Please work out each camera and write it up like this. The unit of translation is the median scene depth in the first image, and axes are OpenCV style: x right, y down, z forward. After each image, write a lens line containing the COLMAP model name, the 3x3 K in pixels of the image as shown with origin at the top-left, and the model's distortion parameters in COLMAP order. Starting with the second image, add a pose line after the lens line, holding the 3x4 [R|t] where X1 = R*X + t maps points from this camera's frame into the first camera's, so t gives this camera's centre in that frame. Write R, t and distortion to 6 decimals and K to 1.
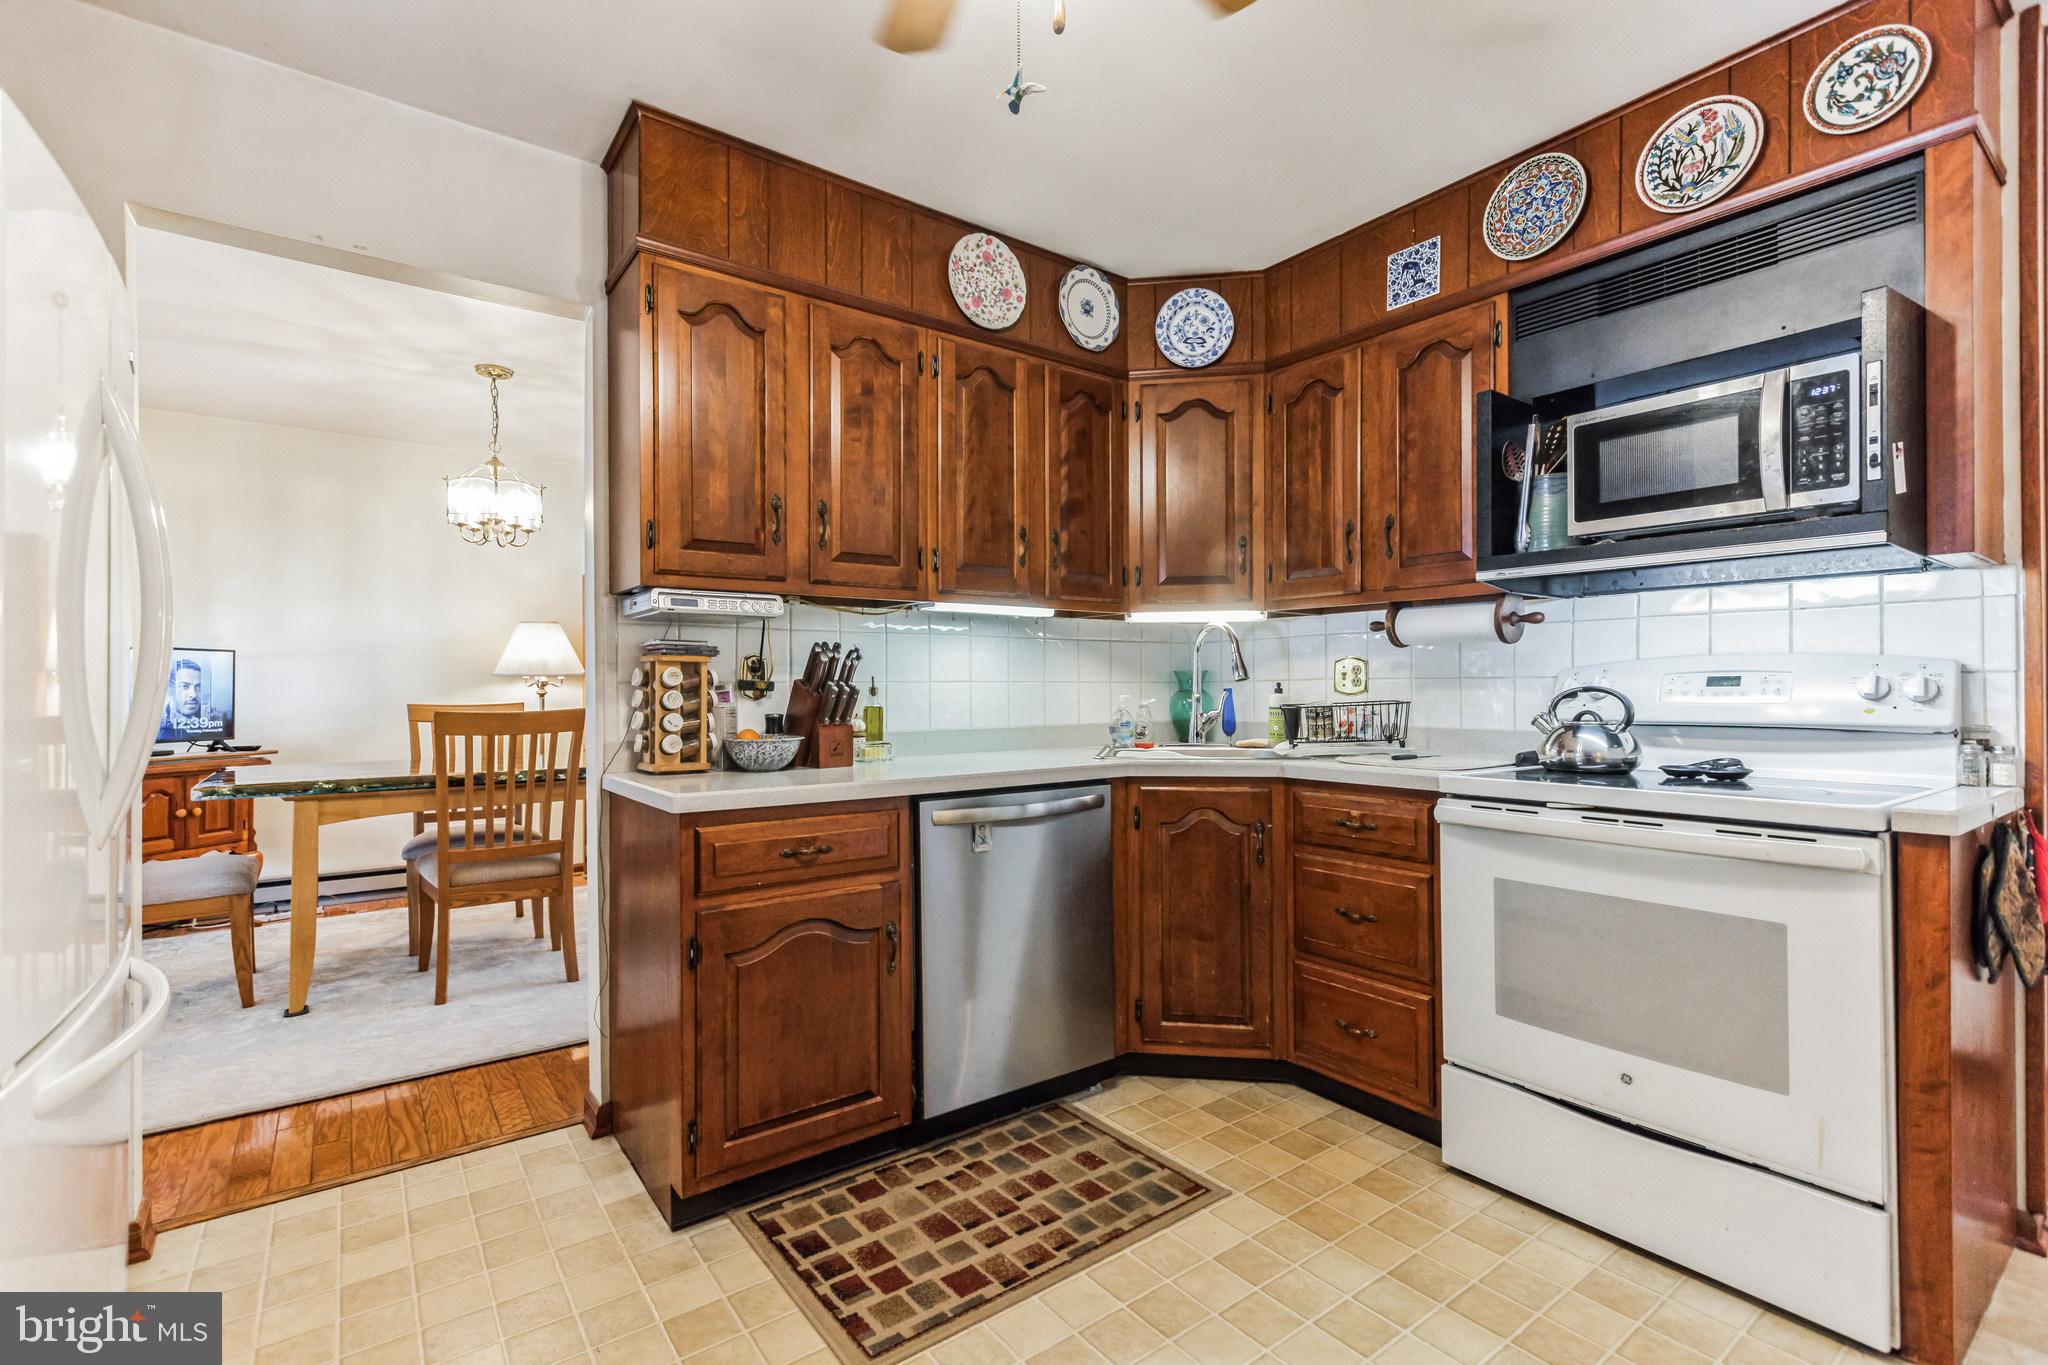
lens RADIAL K [[913.5, 0, 1022.0], [0, 913.5, 684.8], [0, 0, 1]] dist [0.000408, 0.000468]
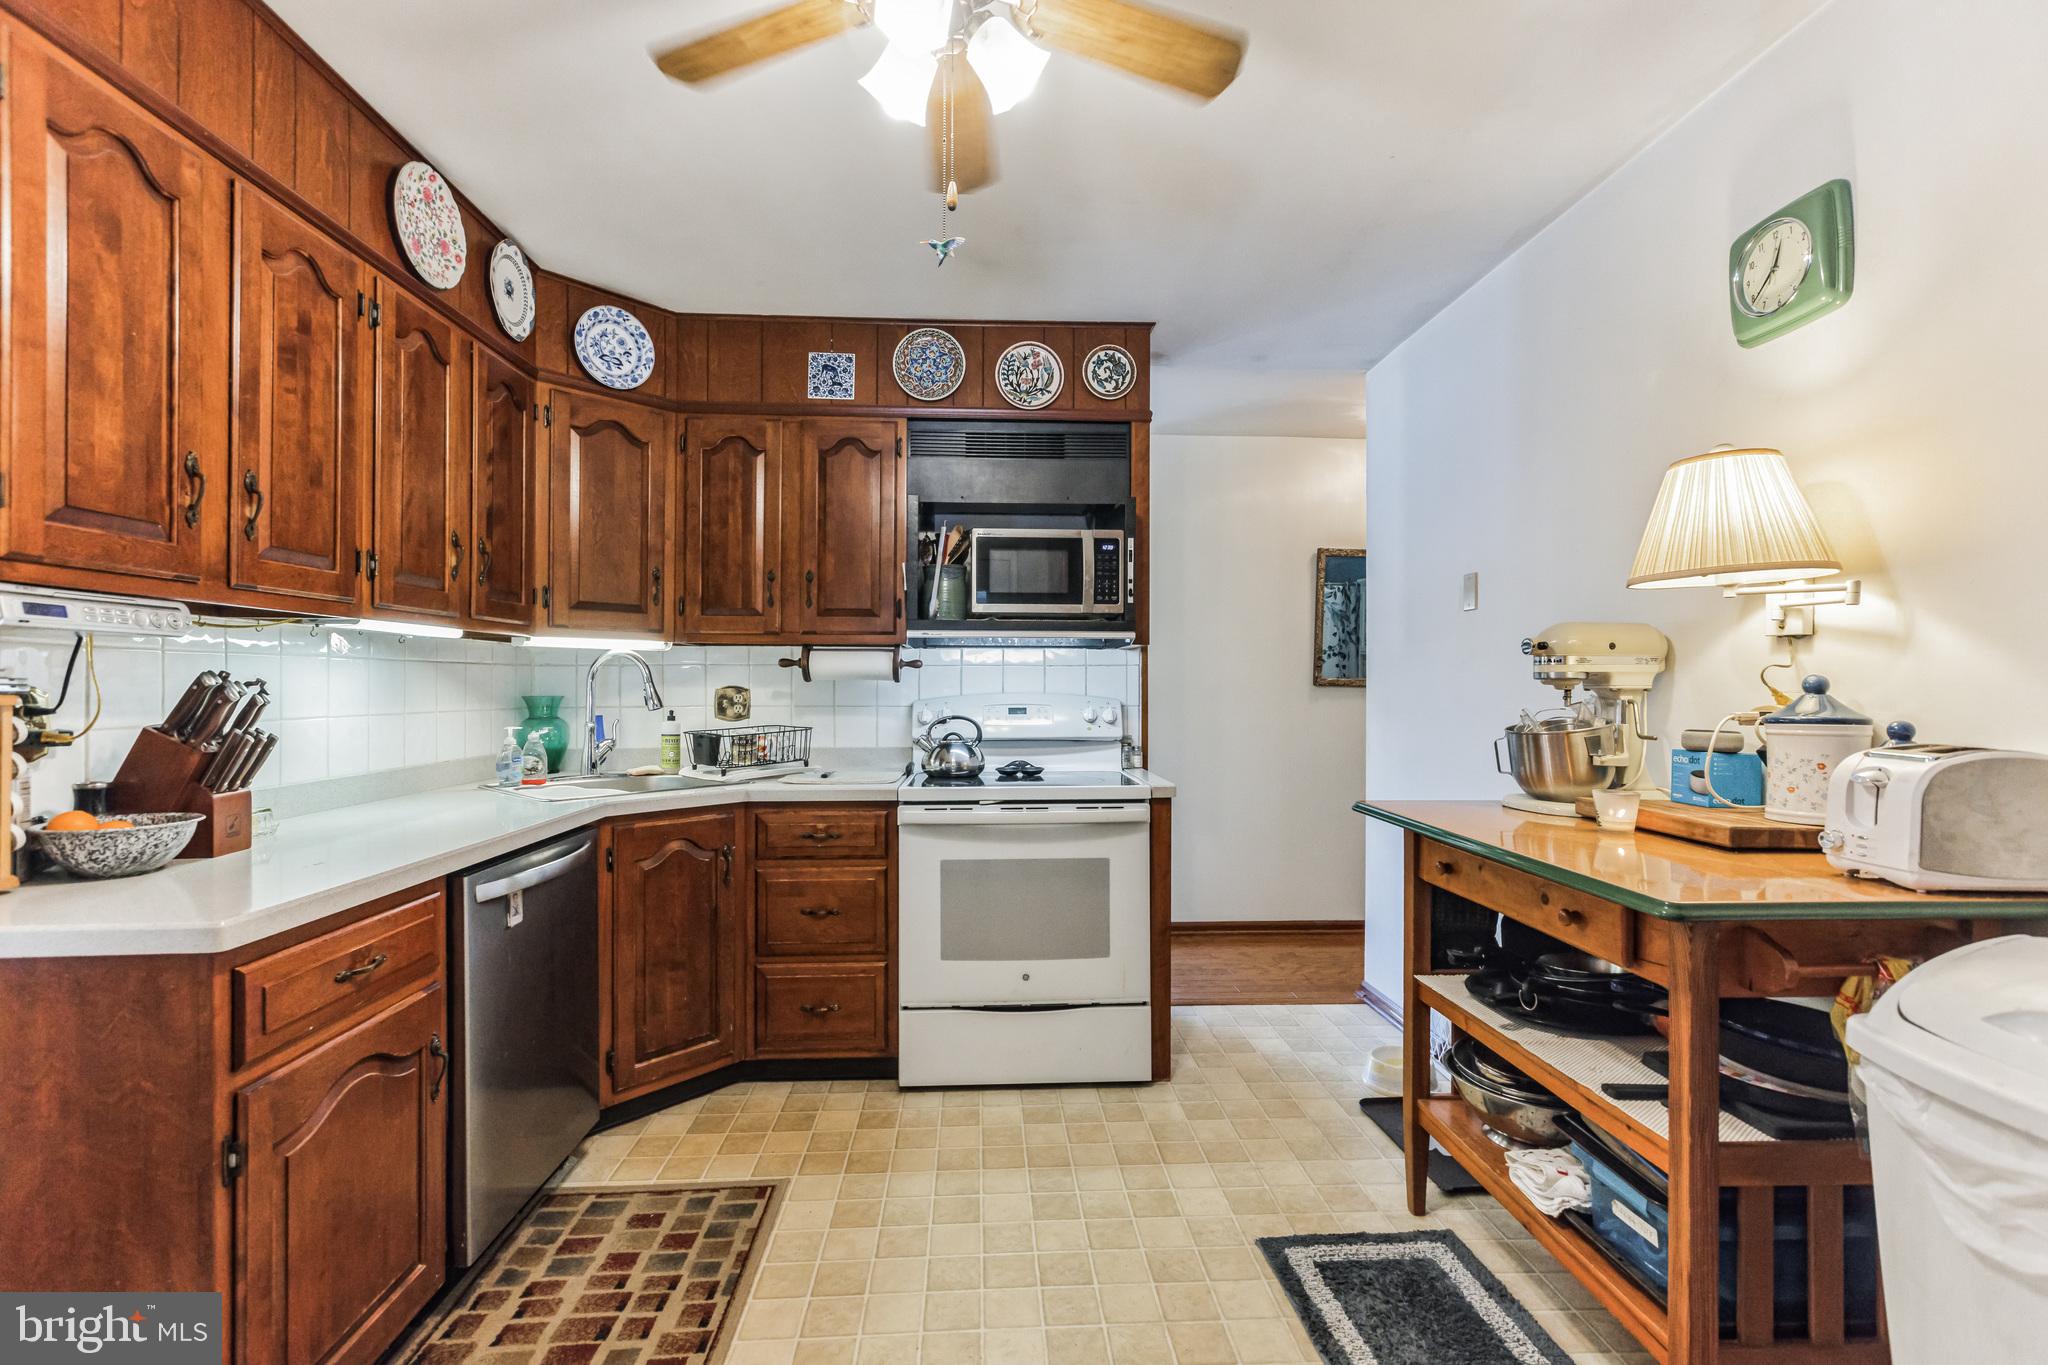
lens RADIAL K [[913.5, 0, 1023.0], [0, 913.5, 681.8], [0, 0, 1]] dist [0.000408, 0.000468]
pose [[0.551121, 0.008531, 0.834382, -0.503747], [-0.005452, 0.999963, -0.006623, -0.041719], [-0.834408, -0.000899, 0.551147, 0.135641]]
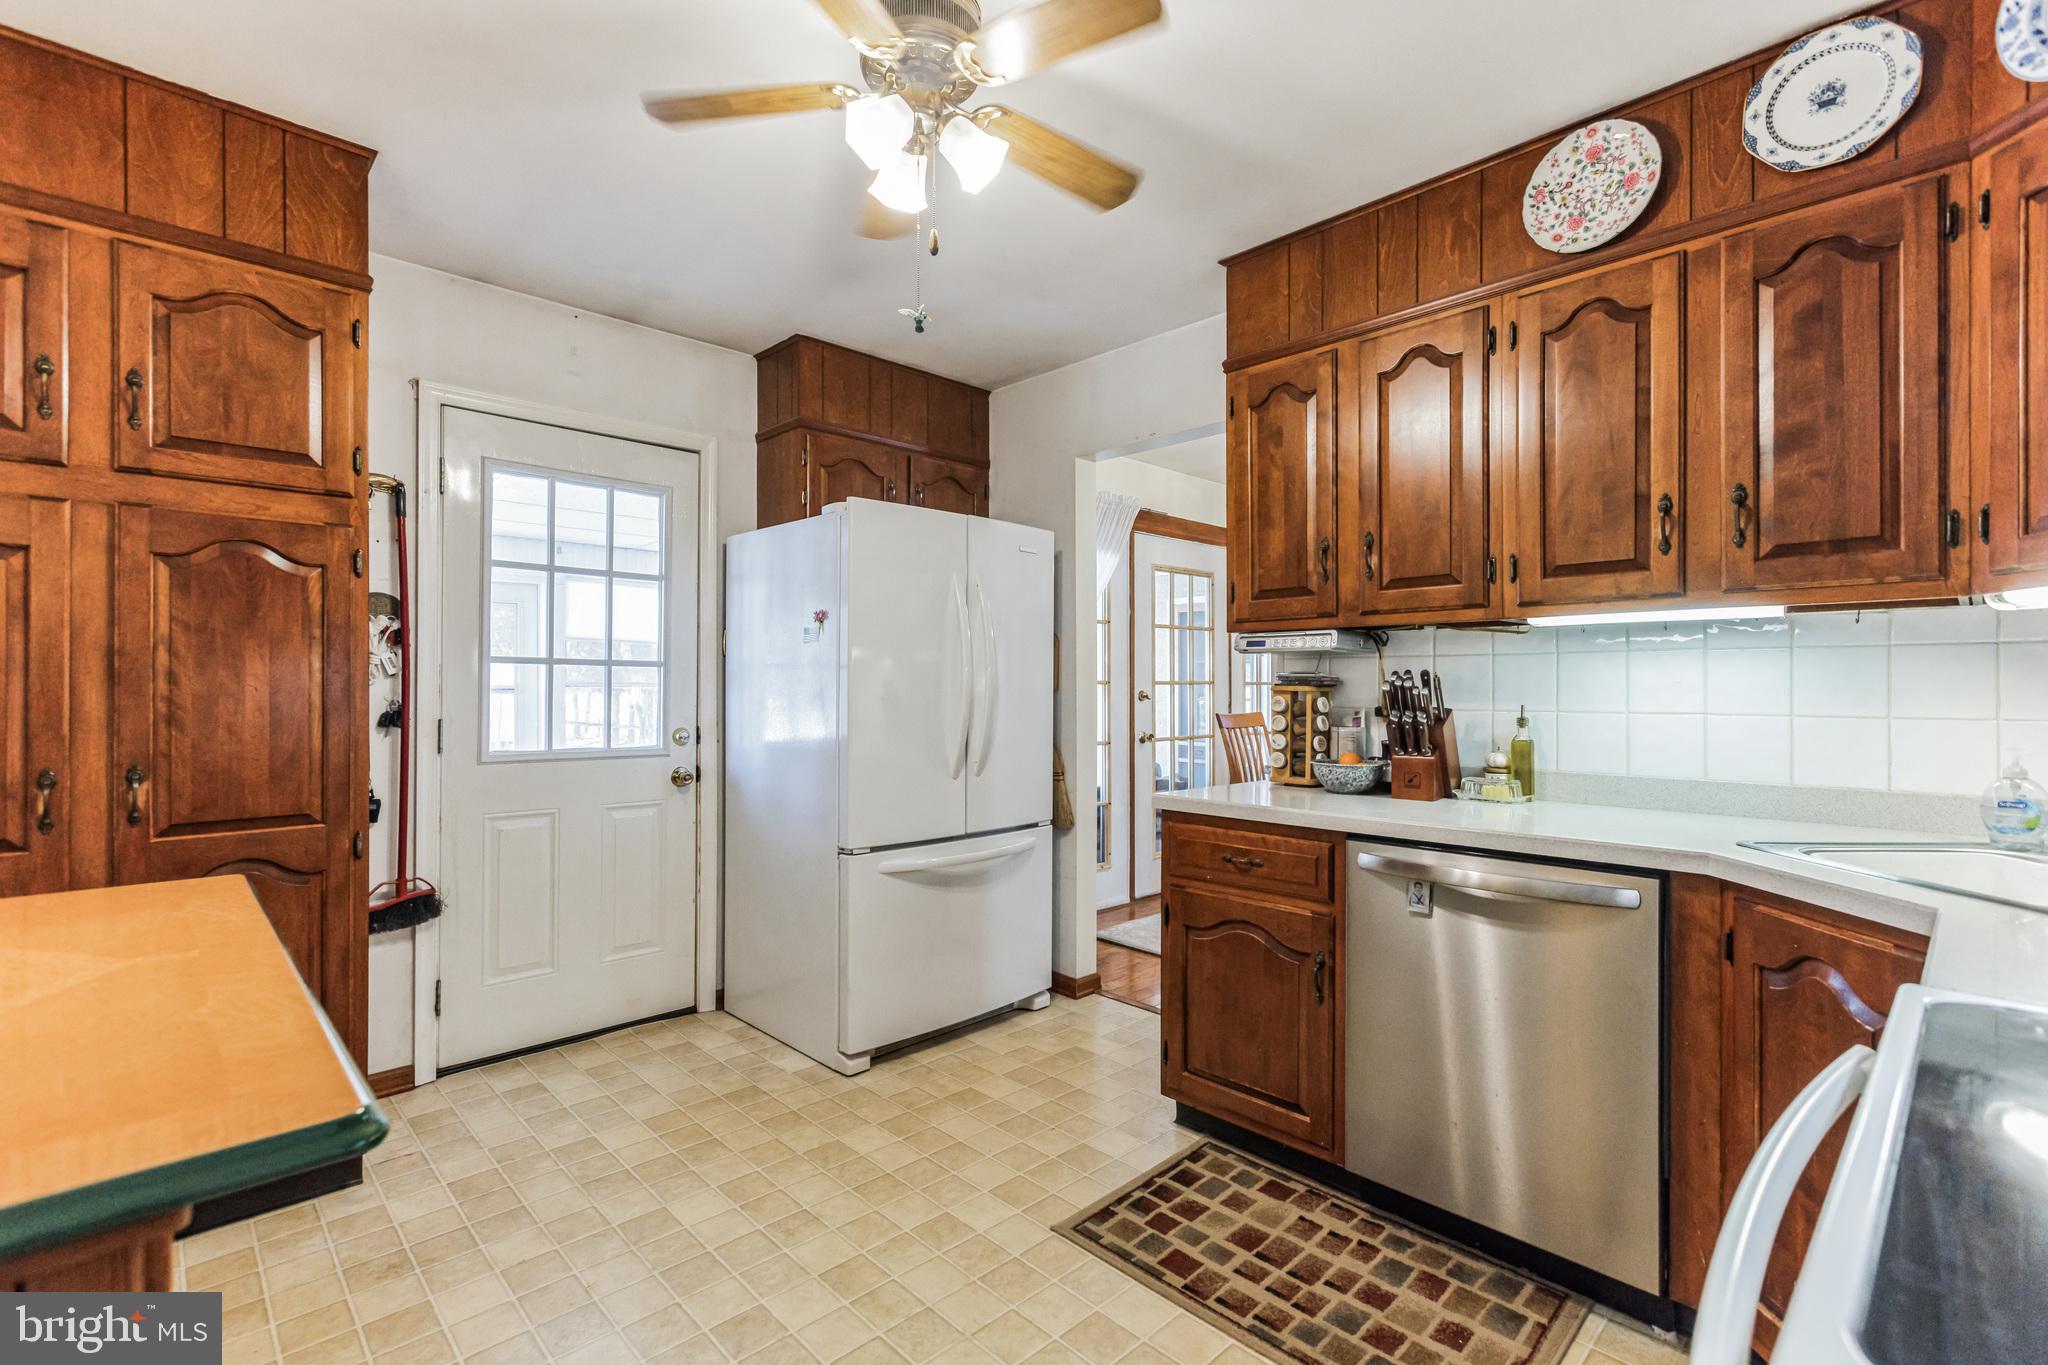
lens RADIAL K [[913.5, 0, 1024.3], [0, 913.5, 687.2], [0, 0, 1]] dist [0.000408, 0.000468]
pose [[0.128378, 0.003301, -0.991720, 0.782644], [-0.001536, 0.999994, 0.003129, -0.034595], [0.991724, 0.001122, 0.128382, 0.524299]]
